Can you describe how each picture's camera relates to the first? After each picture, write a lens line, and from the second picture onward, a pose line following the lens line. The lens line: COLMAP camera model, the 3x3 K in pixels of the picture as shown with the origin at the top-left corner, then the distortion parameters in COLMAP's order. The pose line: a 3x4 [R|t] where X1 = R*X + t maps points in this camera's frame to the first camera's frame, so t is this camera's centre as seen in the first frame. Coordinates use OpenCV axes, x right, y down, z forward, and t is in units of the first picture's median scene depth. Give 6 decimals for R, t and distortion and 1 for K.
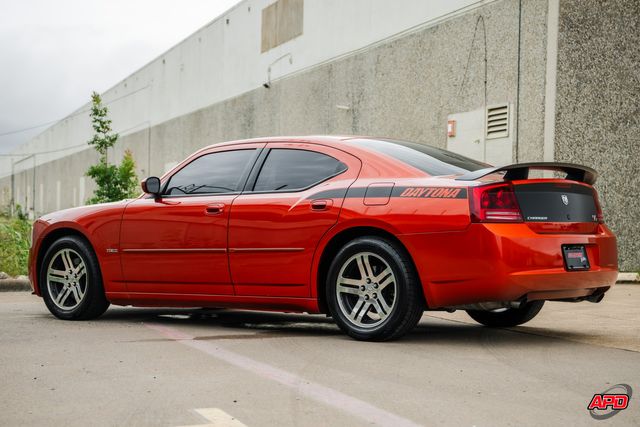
lens RADIAL K [[1266.4, 0, 351.2], [0, 1266.4, 205.0], [0, 0, 1]] dist [0.342363, 0.103377]
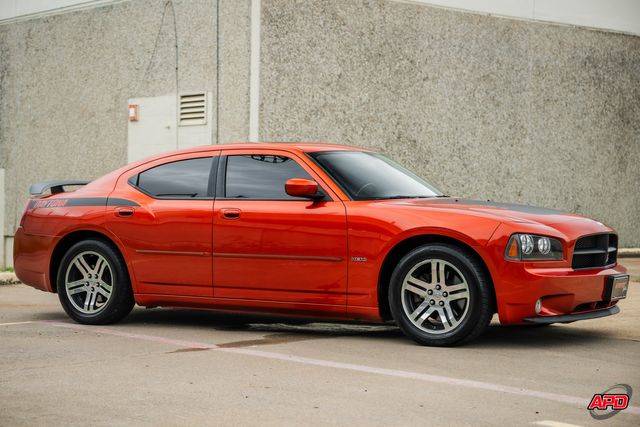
lens RADIAL K [[1271.0, 0, 320.0], [0, 1271.0, 213.5], [0, 0, 1]] dist [0.370408, 0.316220]
pose [[0.915495, -0.007101, 0.402266, -0.205309], [-0.005174, 0.999554, 0.029421, -0.013089], [-0.402295, -0.029016, 0.915050, 0.029434]]
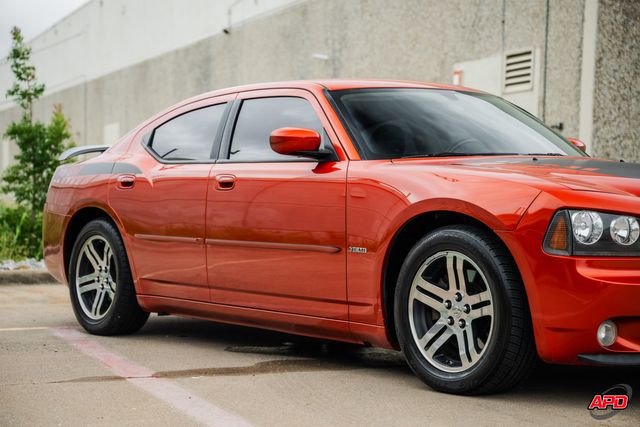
lens RADIAL K [[1362.1, 0, 328.0], [0, 1362.1, 215.2], [0, 0, 1]] dist [0.511949, 0.299202]
pose [[0.999874, 0.000242, 0.015898, -0.020043], [-0.000728, 0.999531, 0.030602, -0.000986], [-0.015883, -0.030609, 0.999405, 0.126410]]
